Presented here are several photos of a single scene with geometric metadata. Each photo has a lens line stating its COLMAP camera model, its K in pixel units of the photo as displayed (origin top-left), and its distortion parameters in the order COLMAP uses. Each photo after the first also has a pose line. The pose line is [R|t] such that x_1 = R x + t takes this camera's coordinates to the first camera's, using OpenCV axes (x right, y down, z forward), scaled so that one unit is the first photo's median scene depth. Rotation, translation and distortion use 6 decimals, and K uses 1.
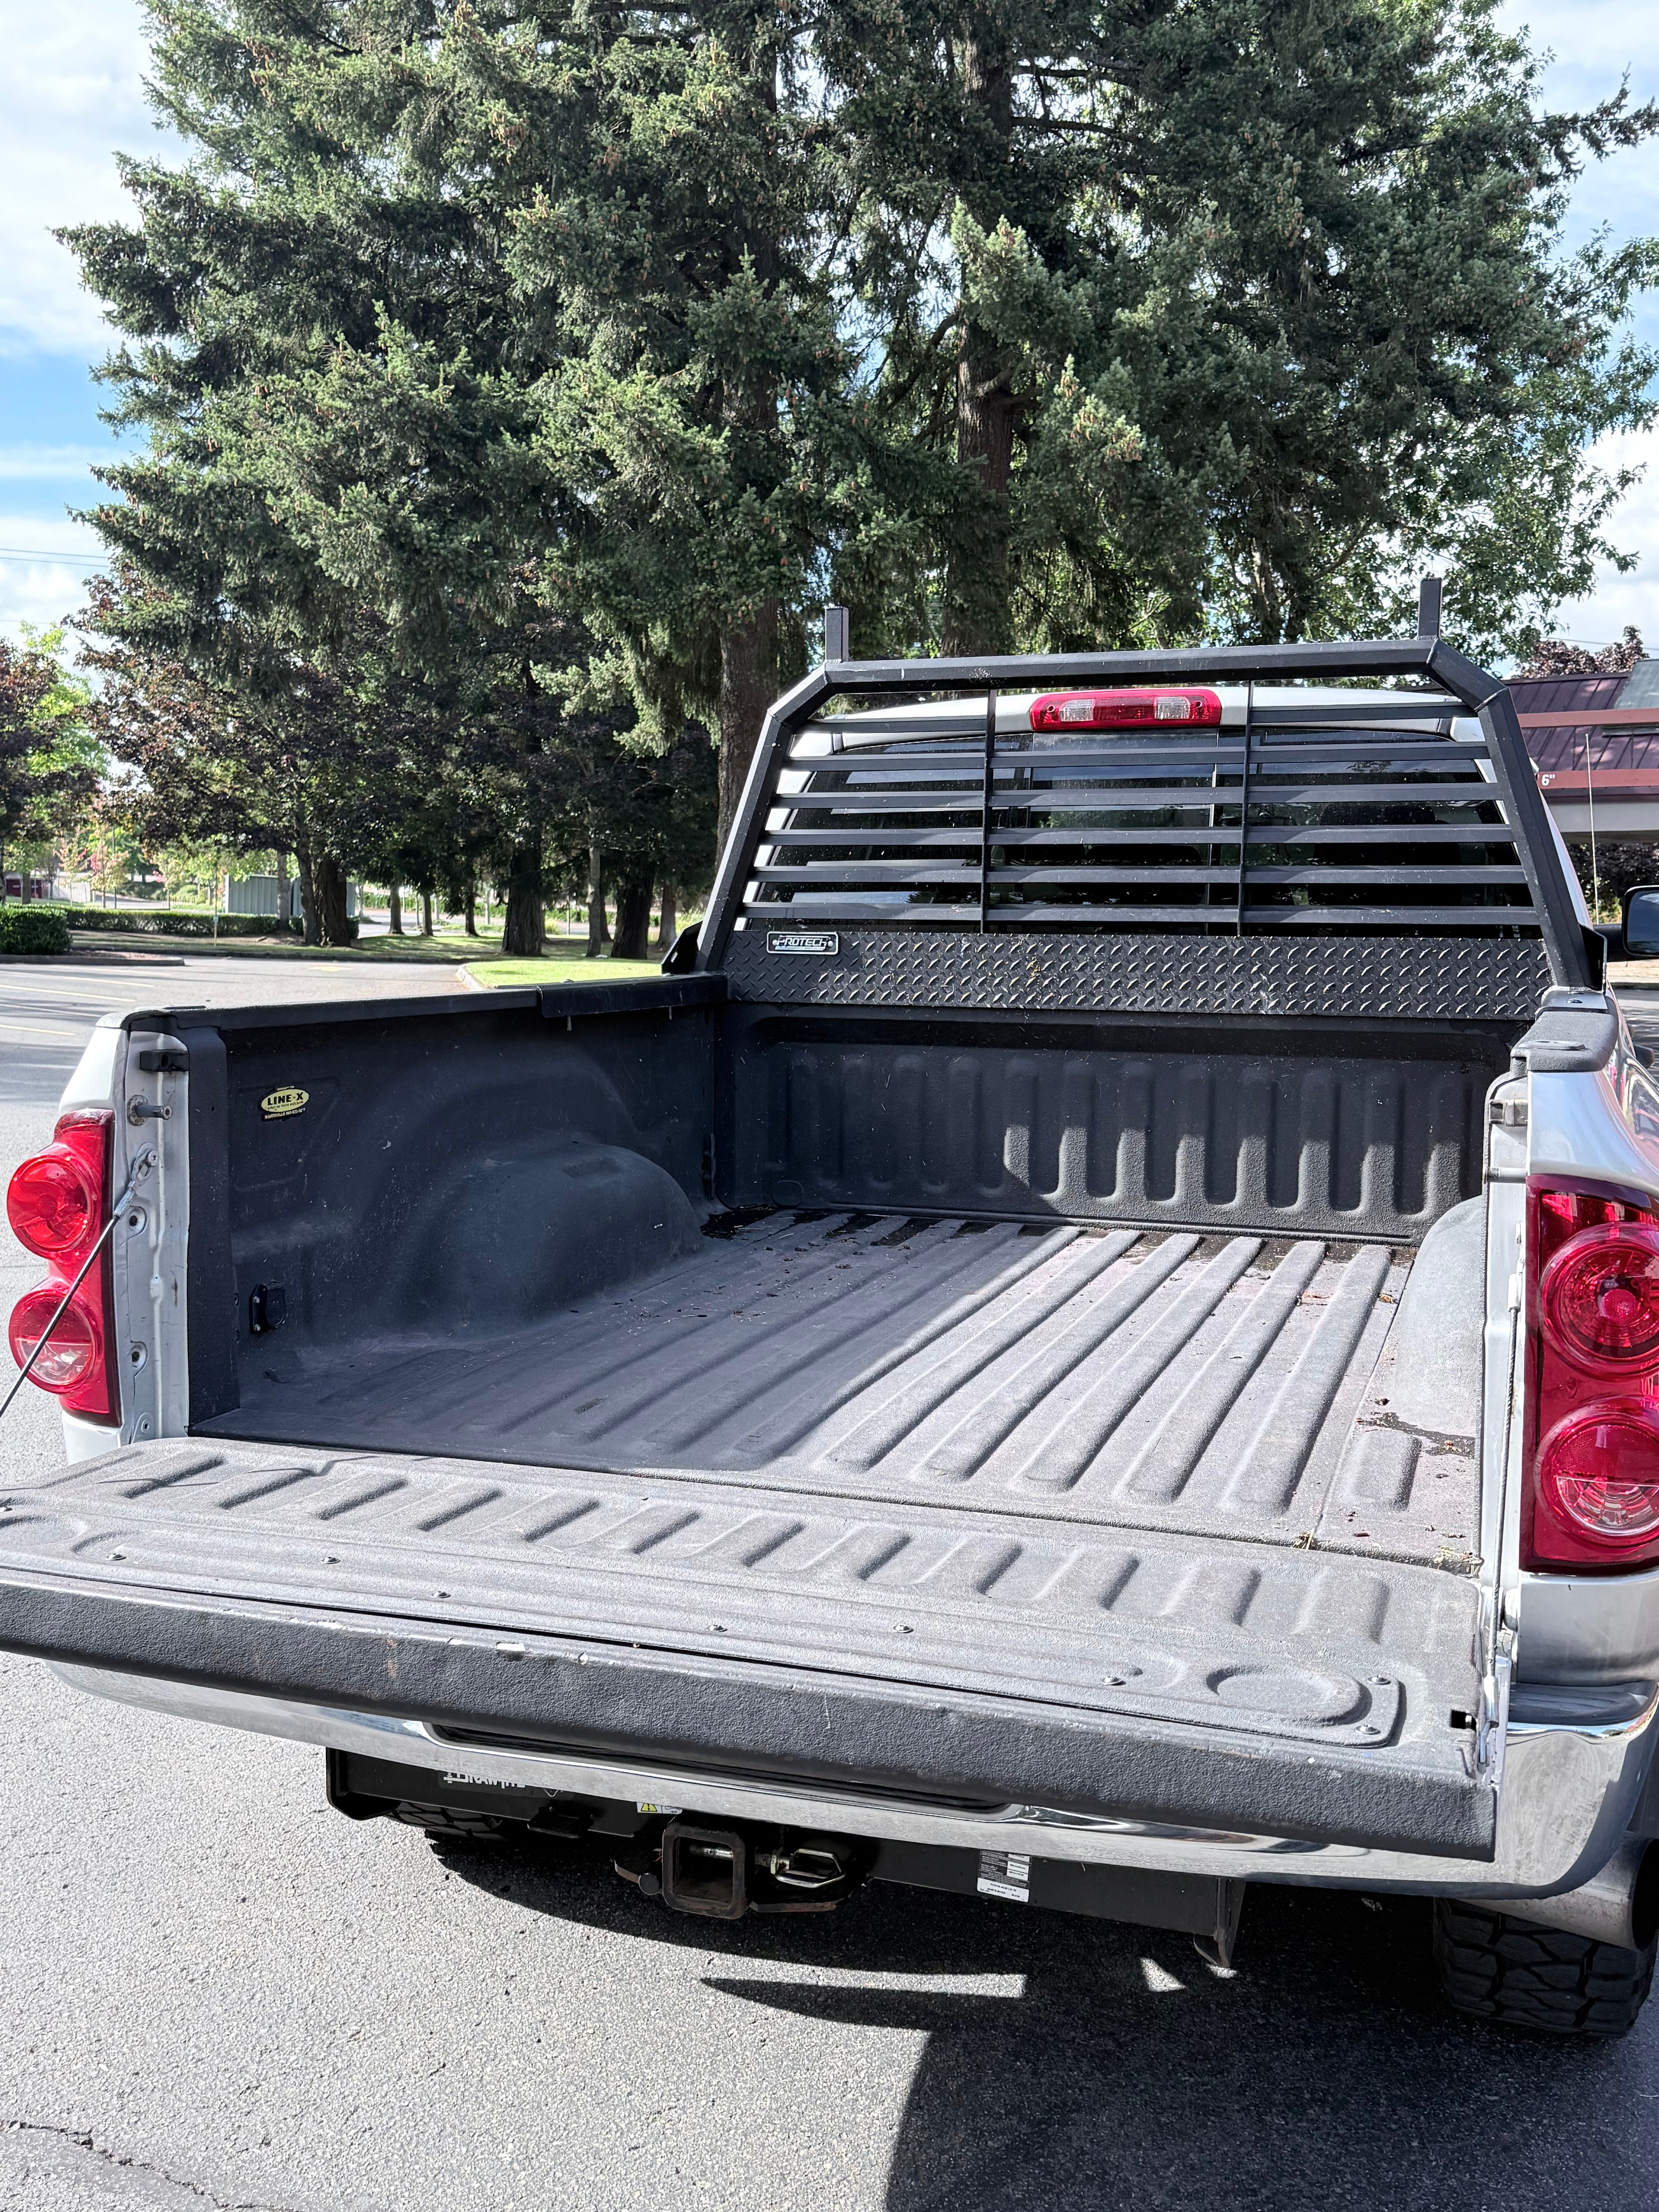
lens RADIAL K [[2034.7, 0, 832.0], [0, 2034.7, 1136.5], [0, 0, 1]] dist [0.206895, -0.452918]
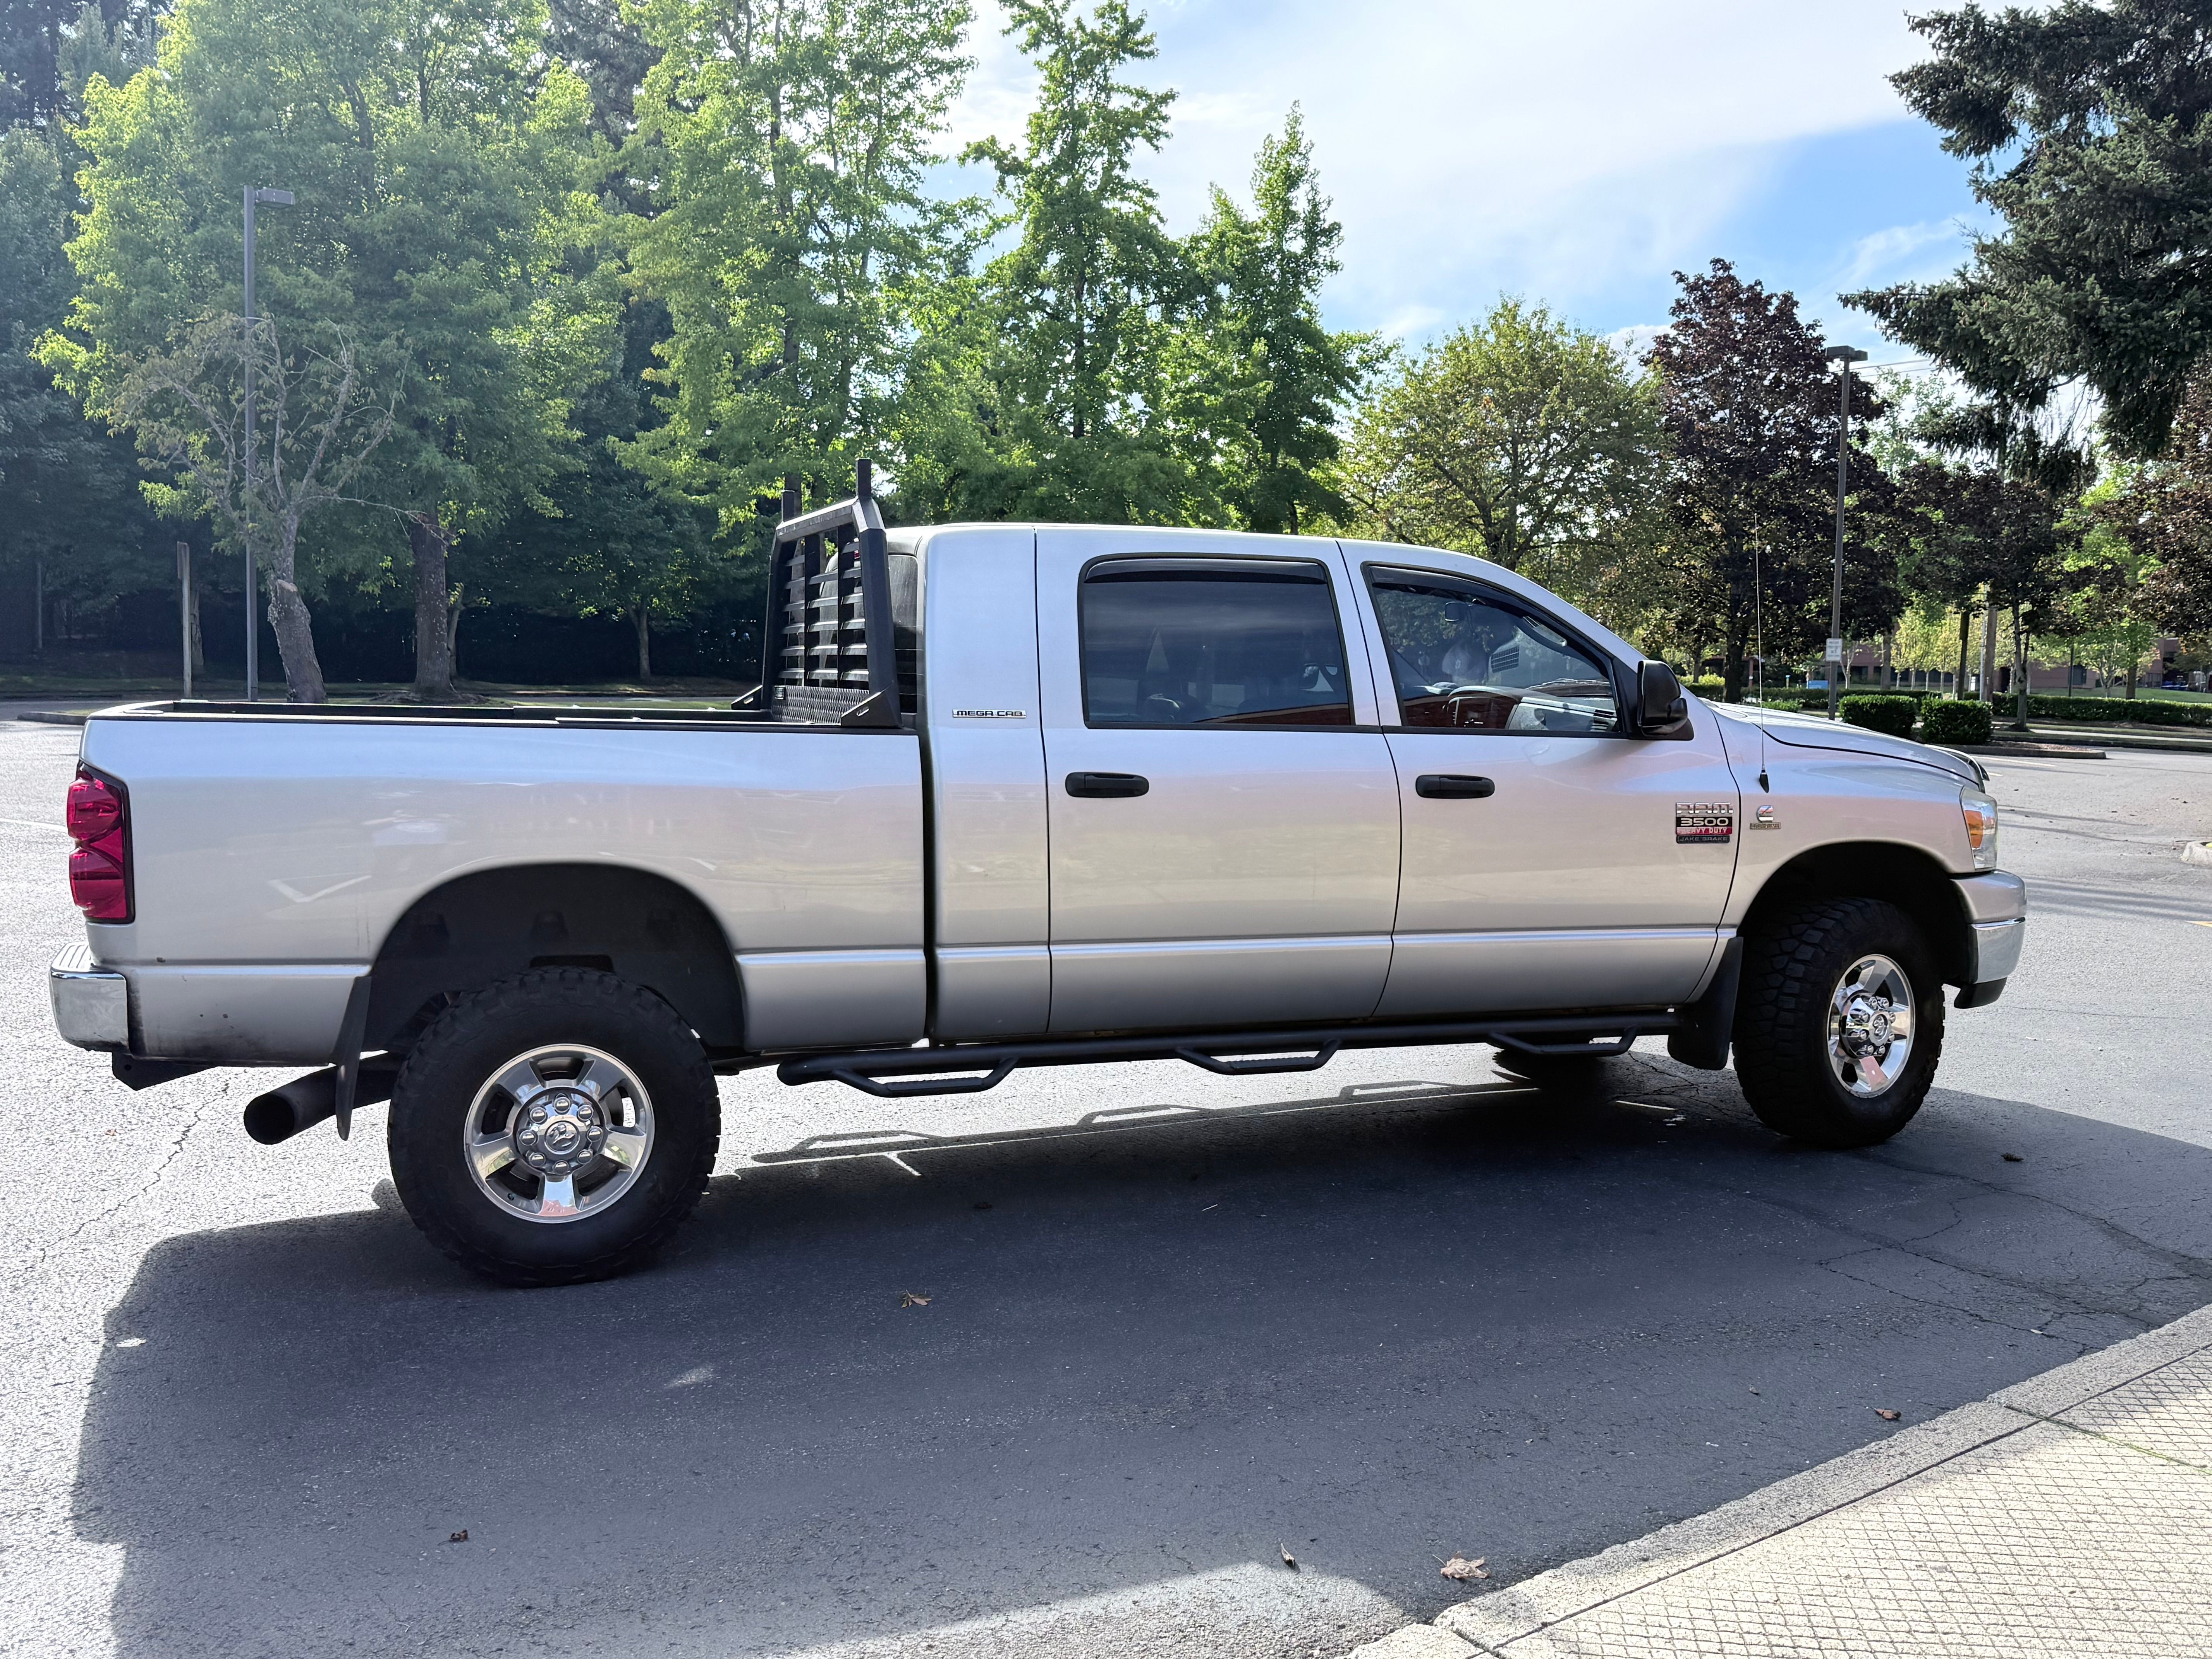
lens RADIAL K [[2034.7, 0, 1089.8], [0, 2034.7, 825.2], [0, 0, 1]] dist [0.206895, -0.452918]
pose [[0.615994, 0.055523, -0.785792, 0.288187], [-0.096948, 0.995273, -0.005675, -0.001890], [0.781763, 0.079676, 0.618465, 0.044172]]
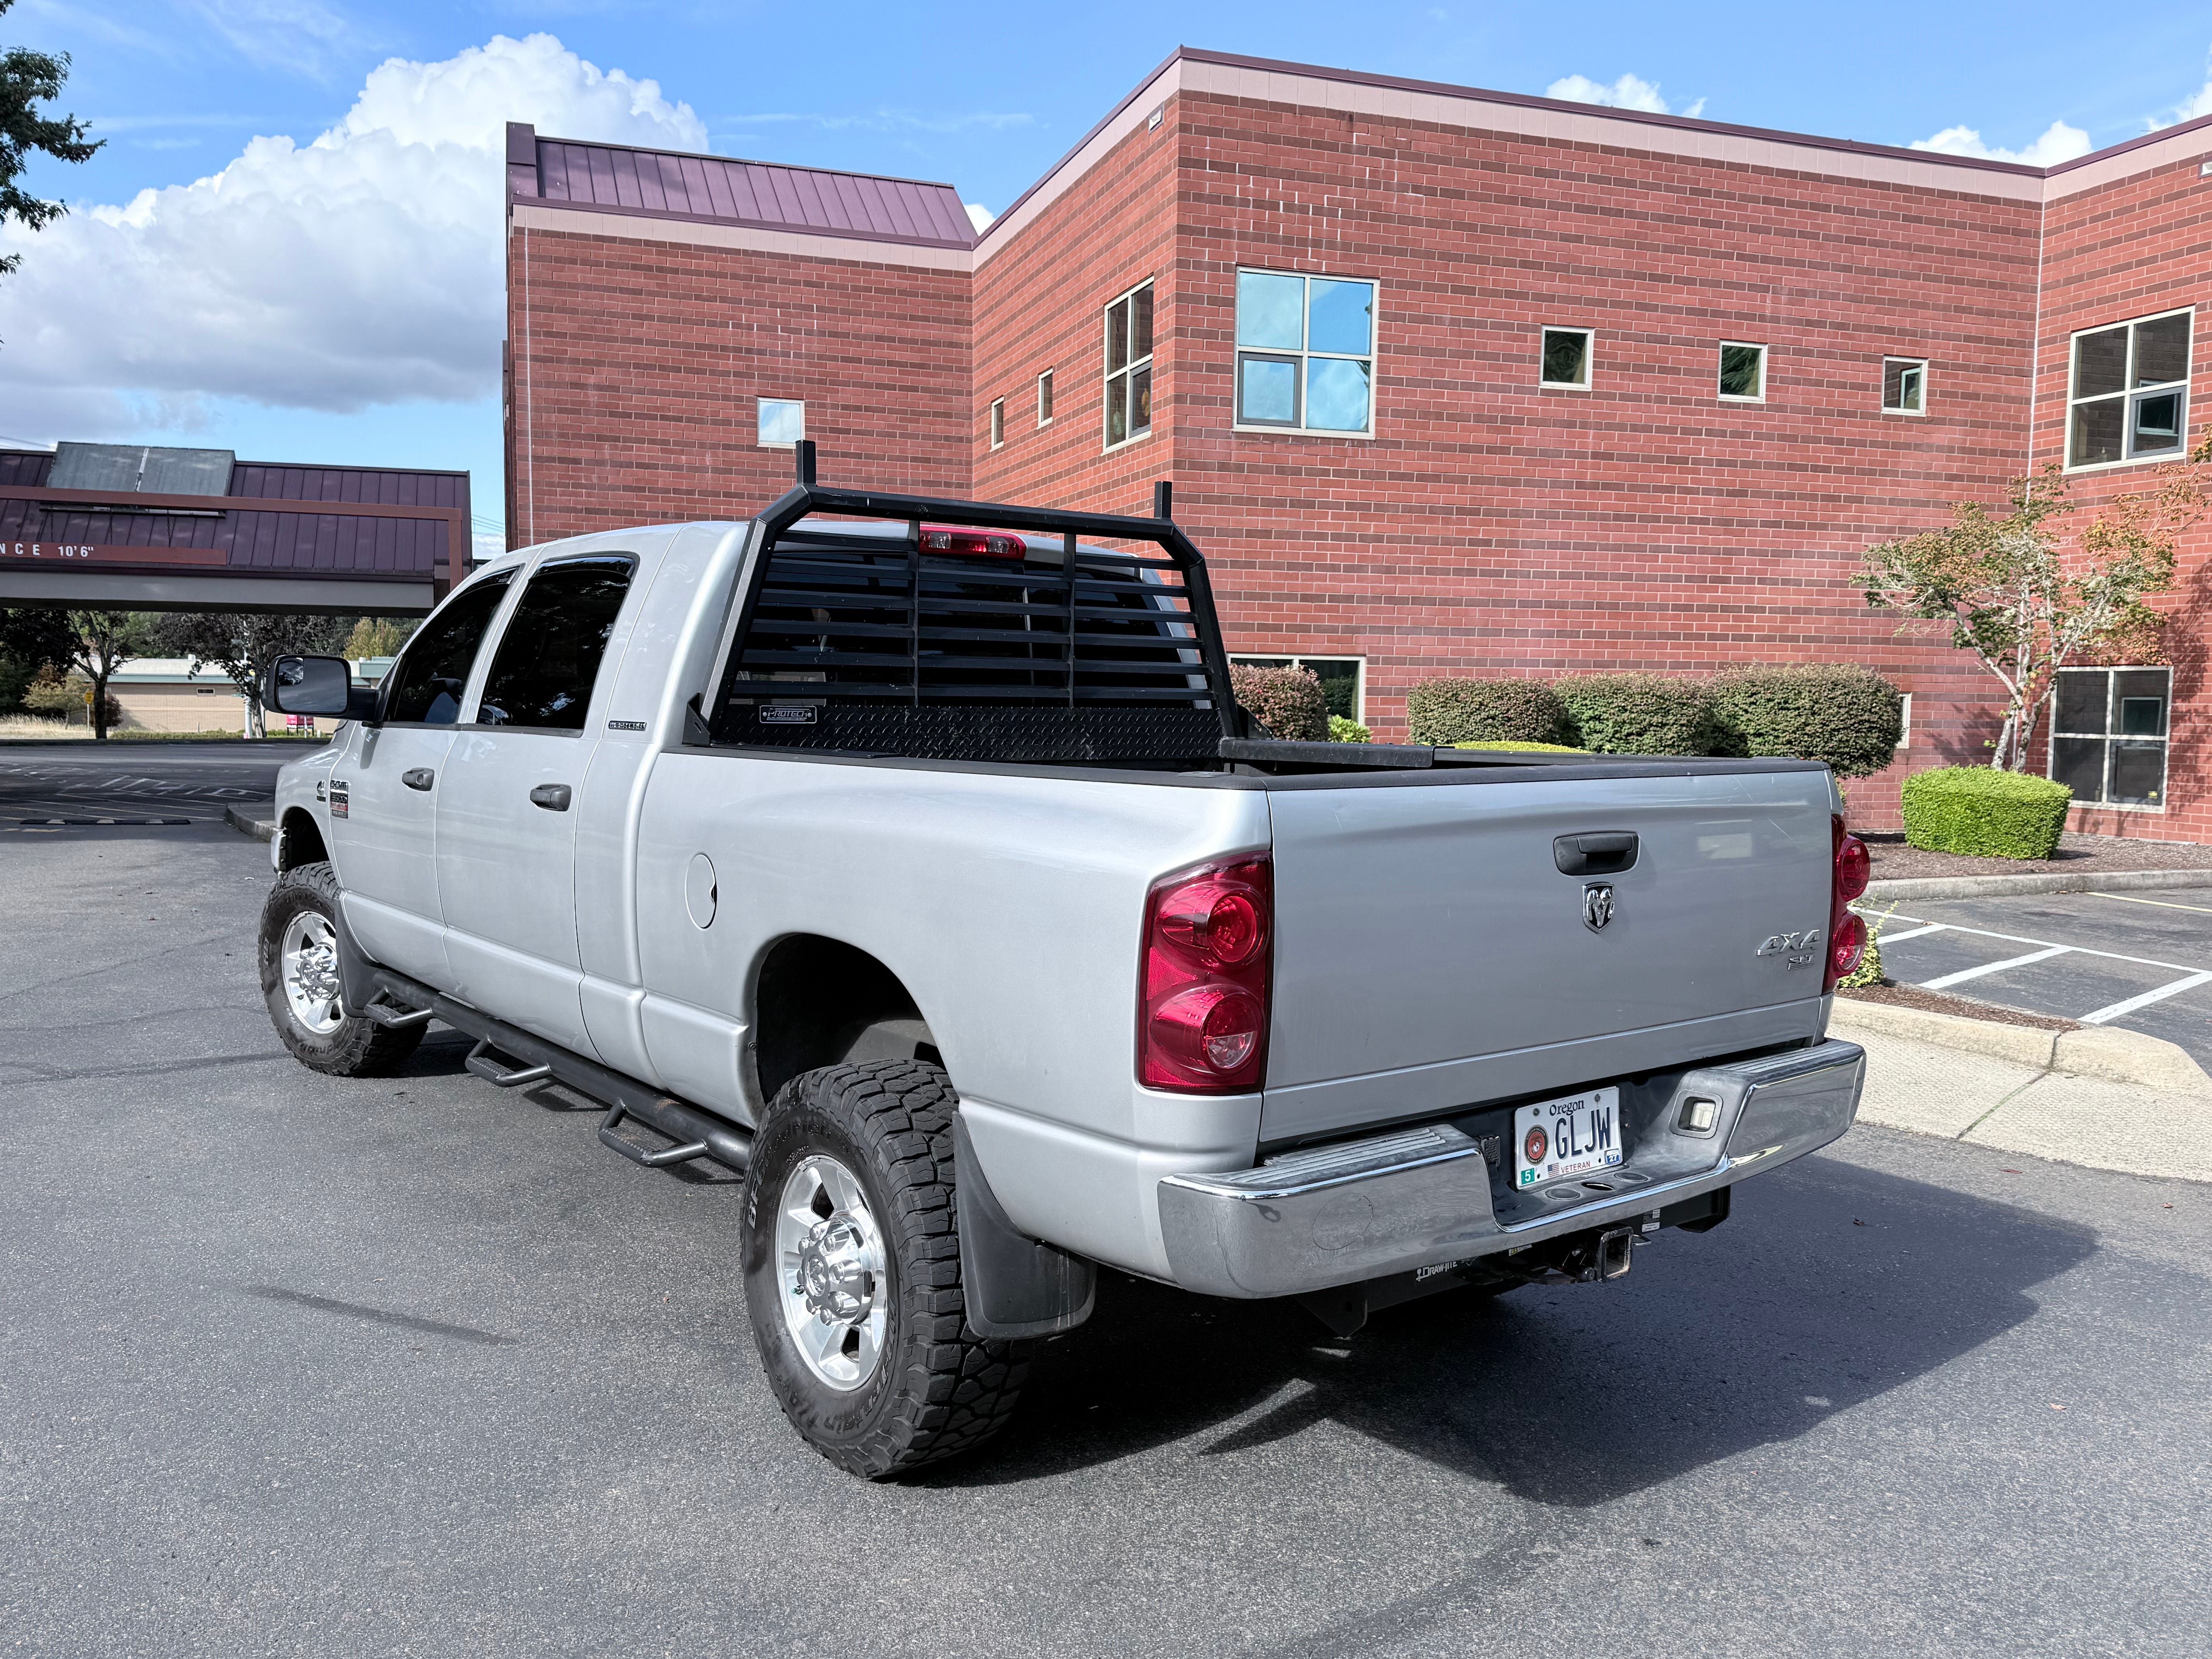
lens RADIAL K [[1765.2, 0, 1155.8], [0, 1765.2, 866.8], [0, 0, 1]] dist [0.075141, -0.178233]
pose [[0.533600, -0.079847, 0.841959, -0.140851], [0.079480, 0.995862, 0.044071, -0.006041], [-0.841994, 0.043402, 0.537738, 0.048141]]
